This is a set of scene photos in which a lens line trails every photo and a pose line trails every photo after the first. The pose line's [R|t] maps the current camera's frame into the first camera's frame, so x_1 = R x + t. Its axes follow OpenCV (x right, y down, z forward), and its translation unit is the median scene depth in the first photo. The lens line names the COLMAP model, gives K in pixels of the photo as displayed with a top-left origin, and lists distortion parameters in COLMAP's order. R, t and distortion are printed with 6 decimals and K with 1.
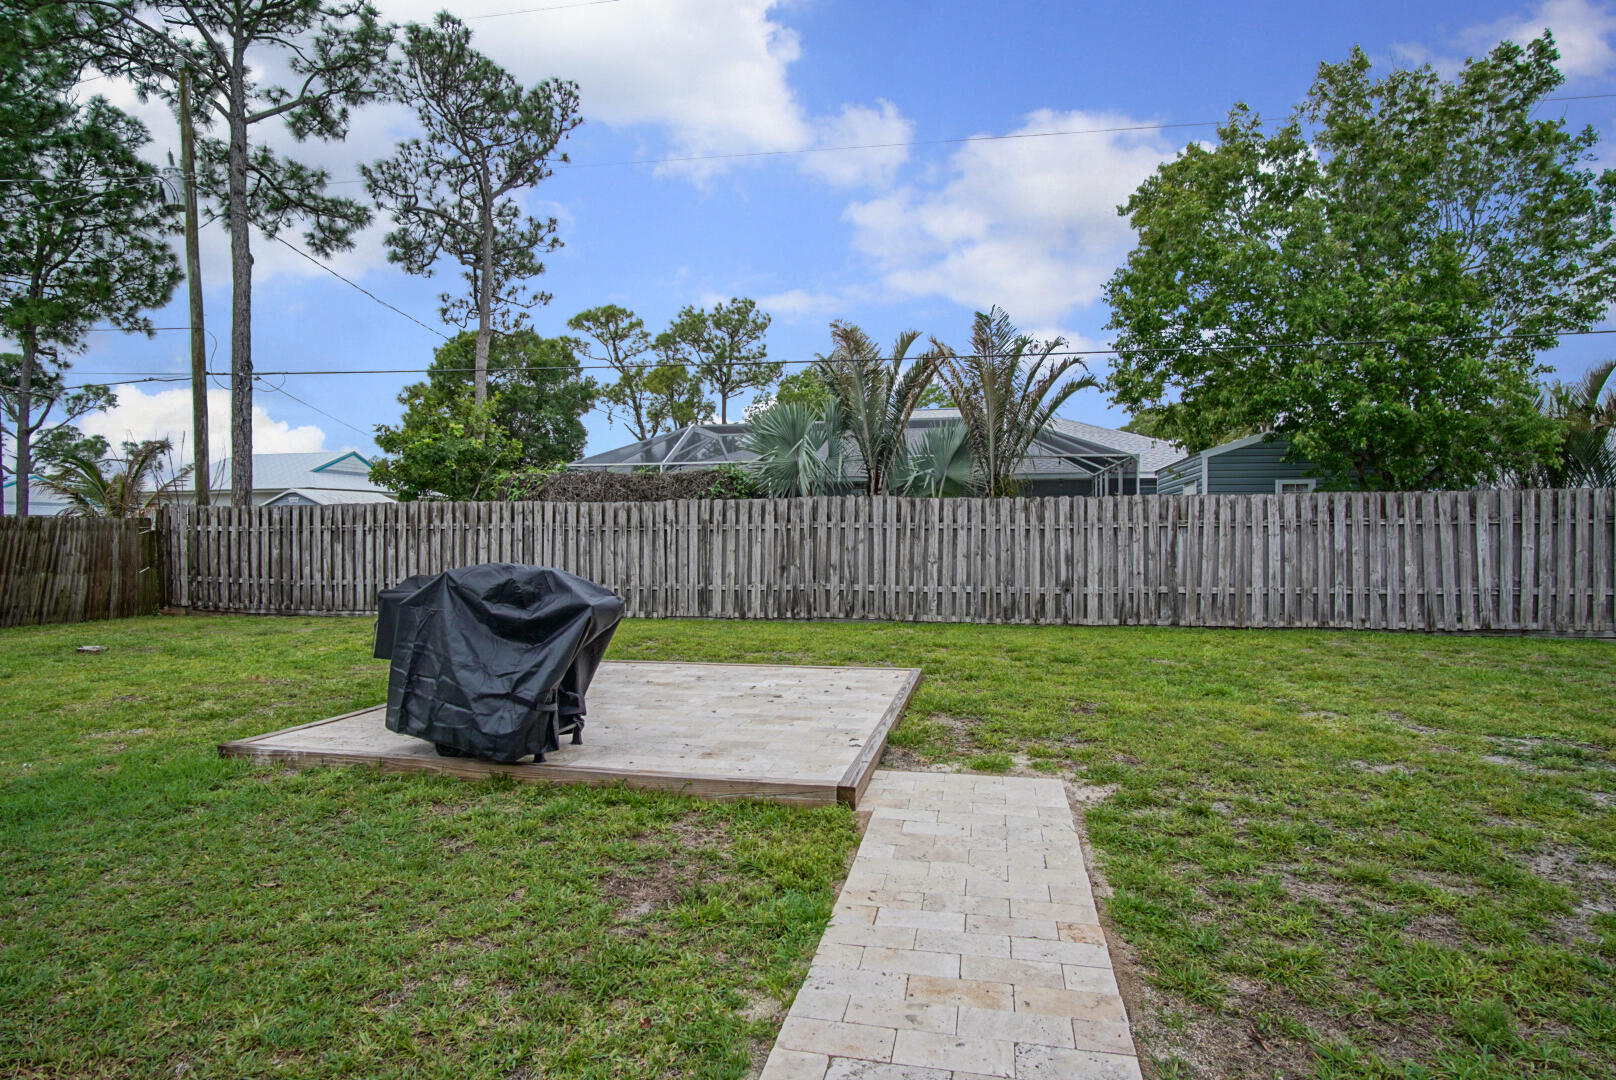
lens RADIAL K [[864.1, 0, 804.3], [0, 864.1, 543.5], [0, 0, 1]] dist [-0.033973, 0.009113]
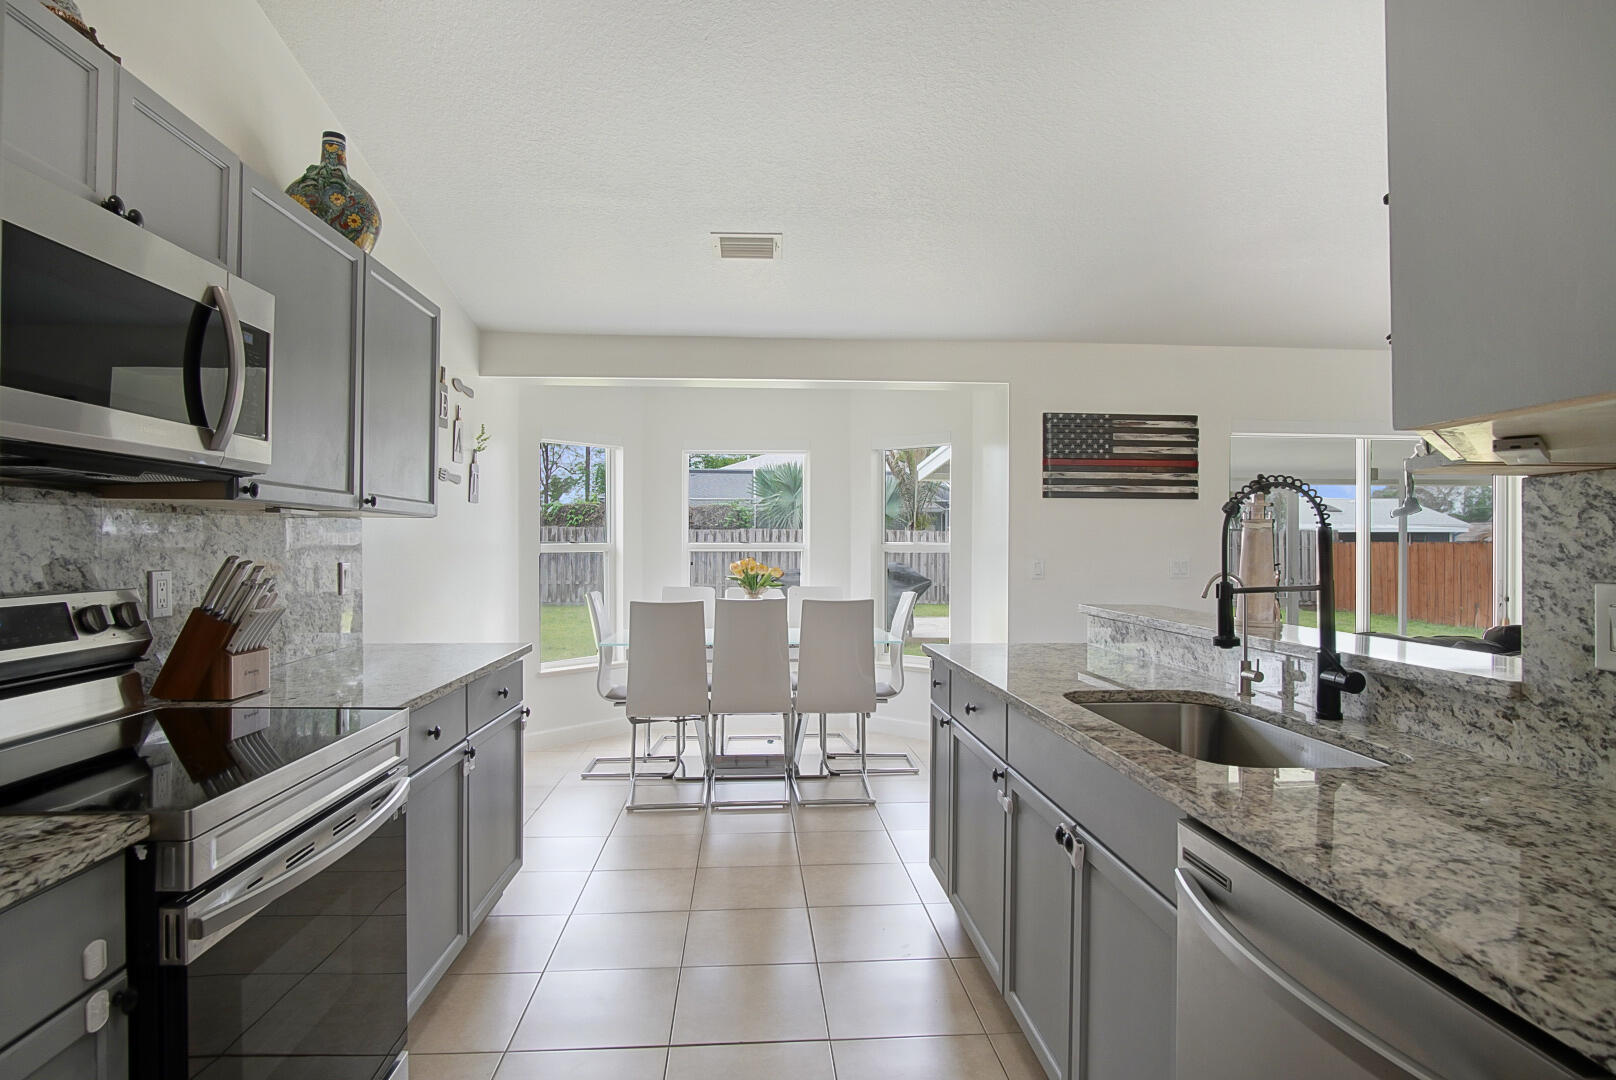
lens RADIAL K [[864.1, 0, 804.3], [0, 864.1, 543.5], [0, 0, 1]] dist [-0.033973, 0.009113]
pose [[0.959964, 0.007849, 0.280014, -0.472989], [-0.004541, 0.999912, -0.012461, -0.004519], [-0.280087, 0.010691, 0.959915, -0.518695]]
